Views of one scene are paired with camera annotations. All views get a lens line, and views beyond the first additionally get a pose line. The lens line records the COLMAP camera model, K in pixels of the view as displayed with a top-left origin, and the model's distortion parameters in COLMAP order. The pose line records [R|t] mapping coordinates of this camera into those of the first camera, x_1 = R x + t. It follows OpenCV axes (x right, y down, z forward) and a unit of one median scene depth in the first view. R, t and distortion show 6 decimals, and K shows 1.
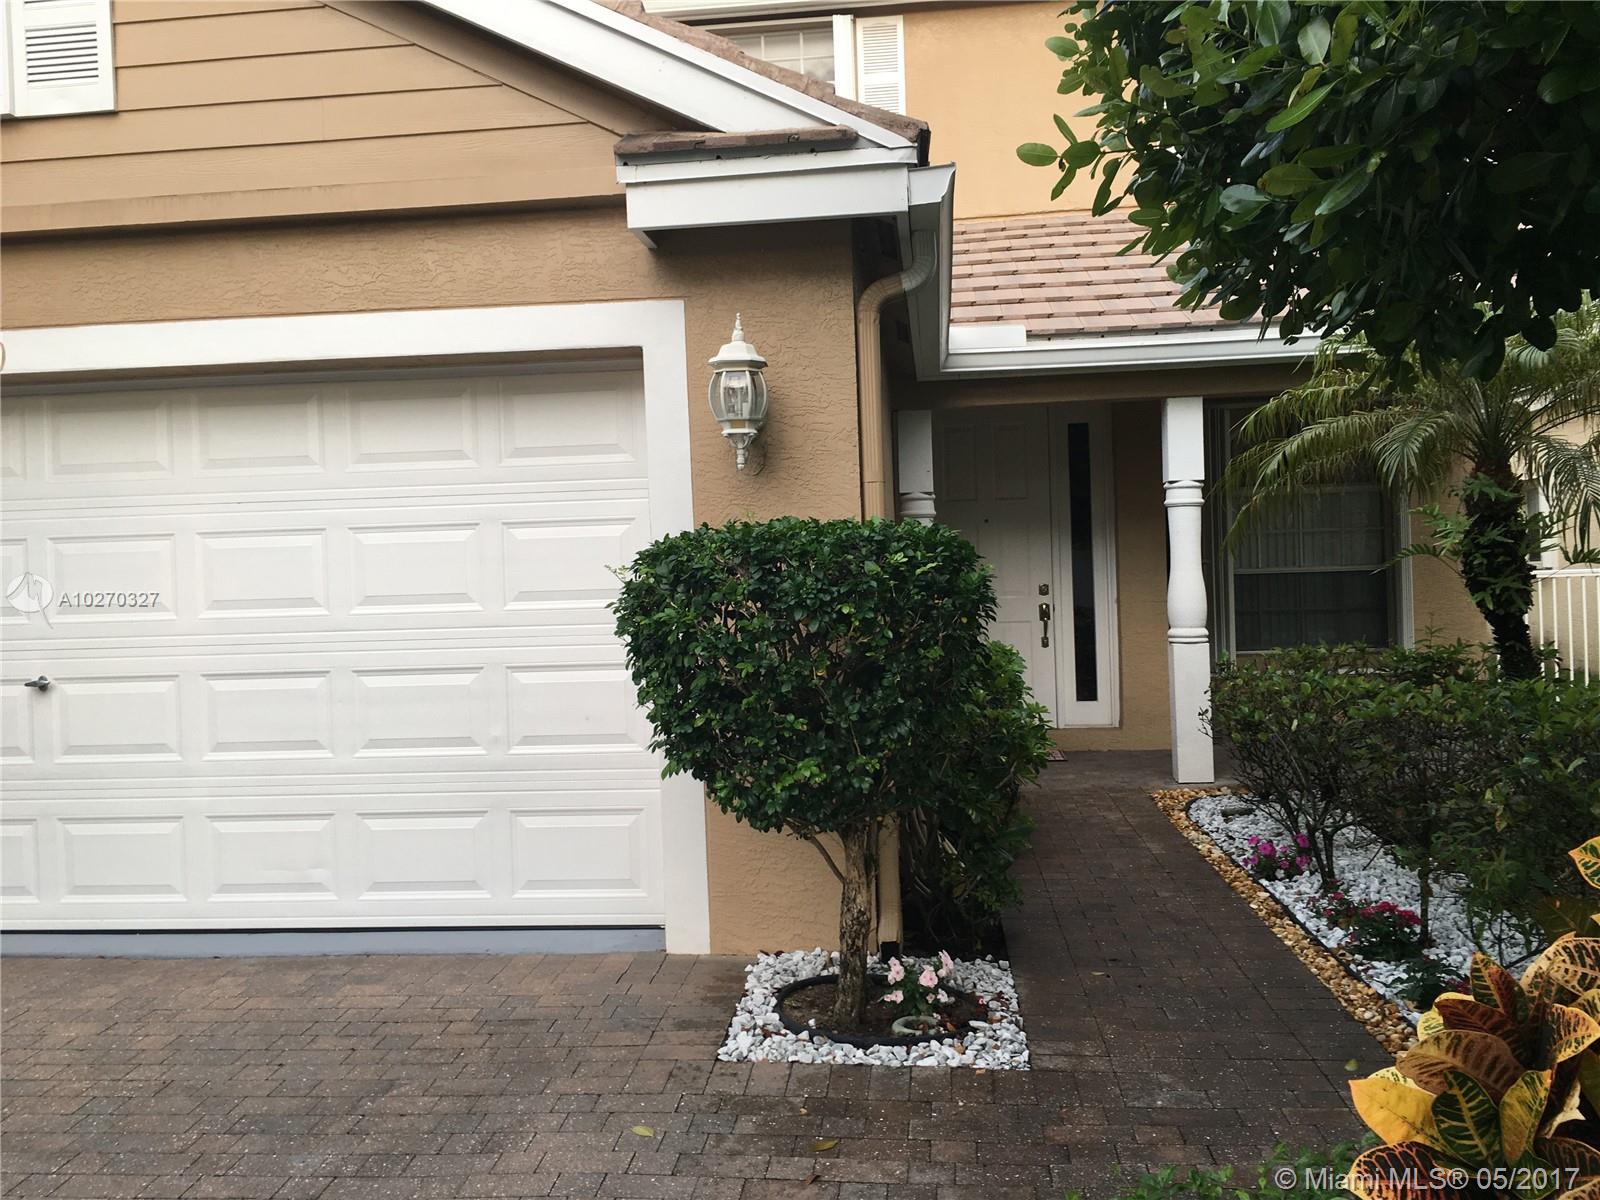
lens RADIAL K [[1354.1, 0, 797.7], [0, 1354.1, 592.9], [0, 0, 1]] dist [0.035118, -0.042520]
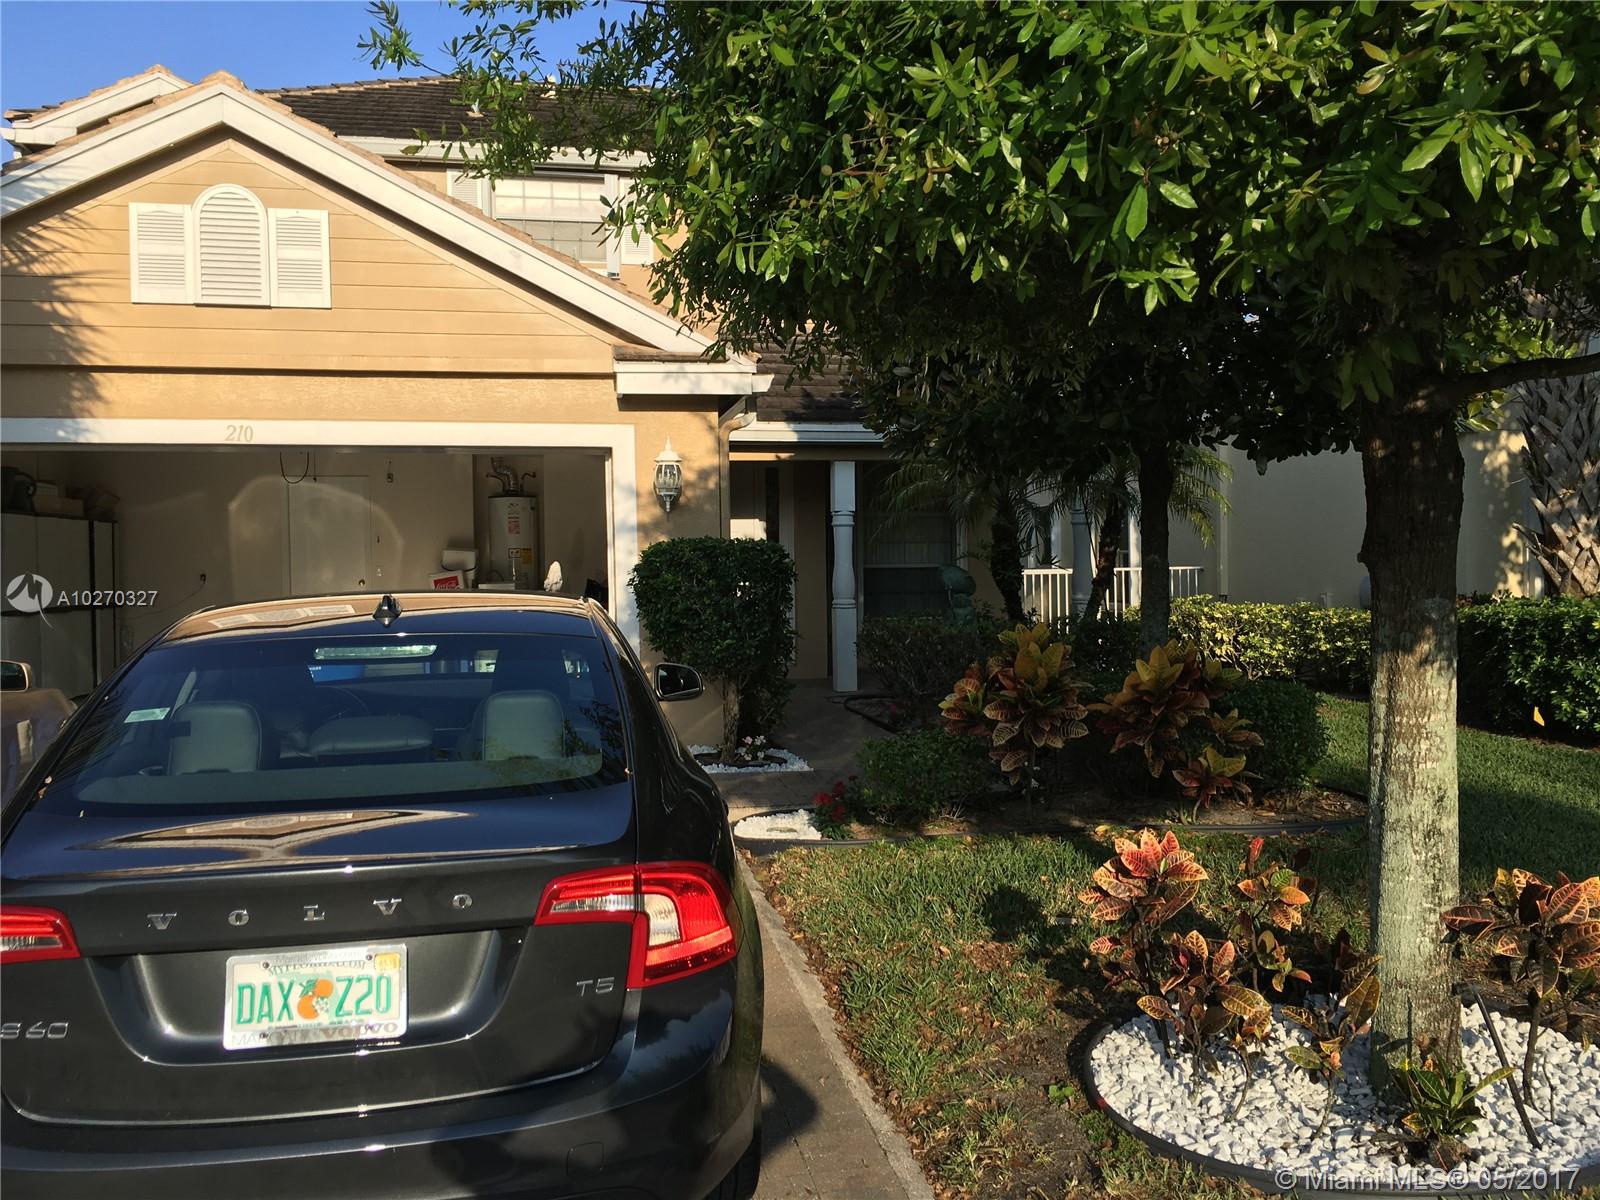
lens RADIAL K [[1354.1, 0, 799.9], [0, 1354.1, 599.6], [0, 0, 1]] dist [0.035118, -0.042520]
pose [[0.955985, 0.012578, 0.293146, -0.354363], [-0.016423, 0.999808, 0.010657, 0.013908], [-0.292956, -0.015002, 0.956008, -0.811223]]
